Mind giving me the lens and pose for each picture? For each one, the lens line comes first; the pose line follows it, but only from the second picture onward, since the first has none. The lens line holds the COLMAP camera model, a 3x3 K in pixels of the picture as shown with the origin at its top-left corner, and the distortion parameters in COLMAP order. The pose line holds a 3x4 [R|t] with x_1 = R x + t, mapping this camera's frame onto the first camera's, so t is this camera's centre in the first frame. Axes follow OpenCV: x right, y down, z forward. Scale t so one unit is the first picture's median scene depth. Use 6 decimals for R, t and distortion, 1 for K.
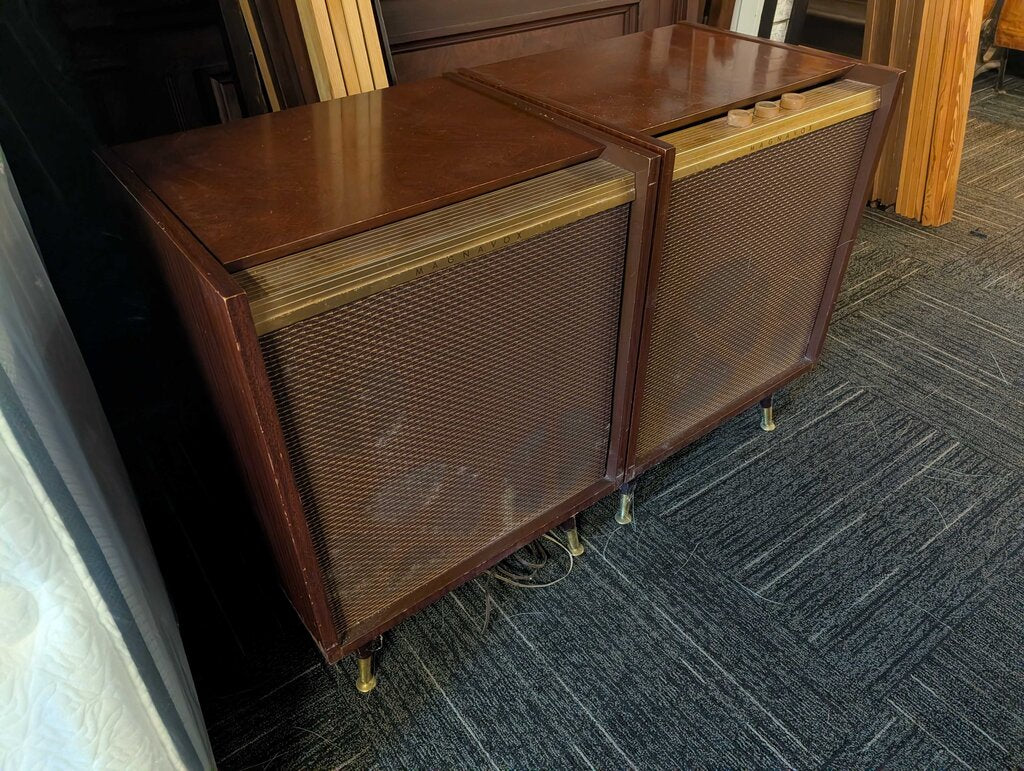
lens RADIAL K [[752.0, 0, 510.0], [0, 752.0, 379.6], [0, 0, 1]] dist [0.020783, -0.009011]
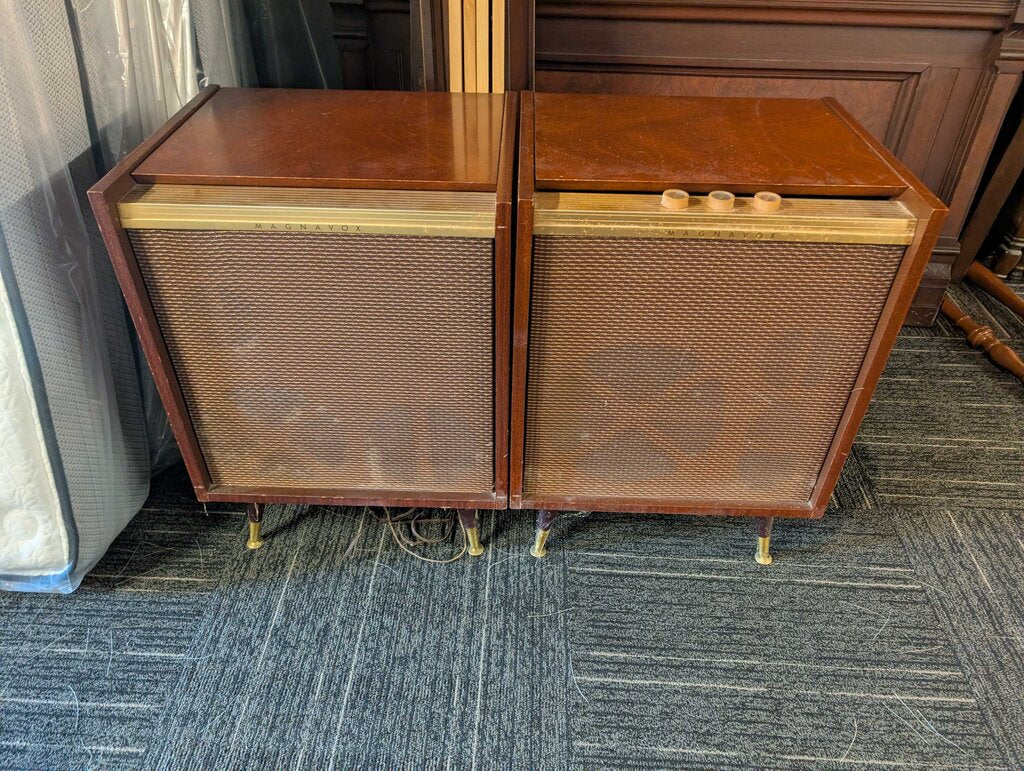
lens RADIAL K [[752.0, 0, 506.9], [0, 752.0, 388.9], [0, 0, 1]] dist [0.020783, -0.009011]
pose [[0.775042, 0.401975, -0.487572, 0.598024], [-0.397438, 0.909953, 0.118439, -0.135905], [0.491278, 0.101984, 0.865012, 0.086803]]
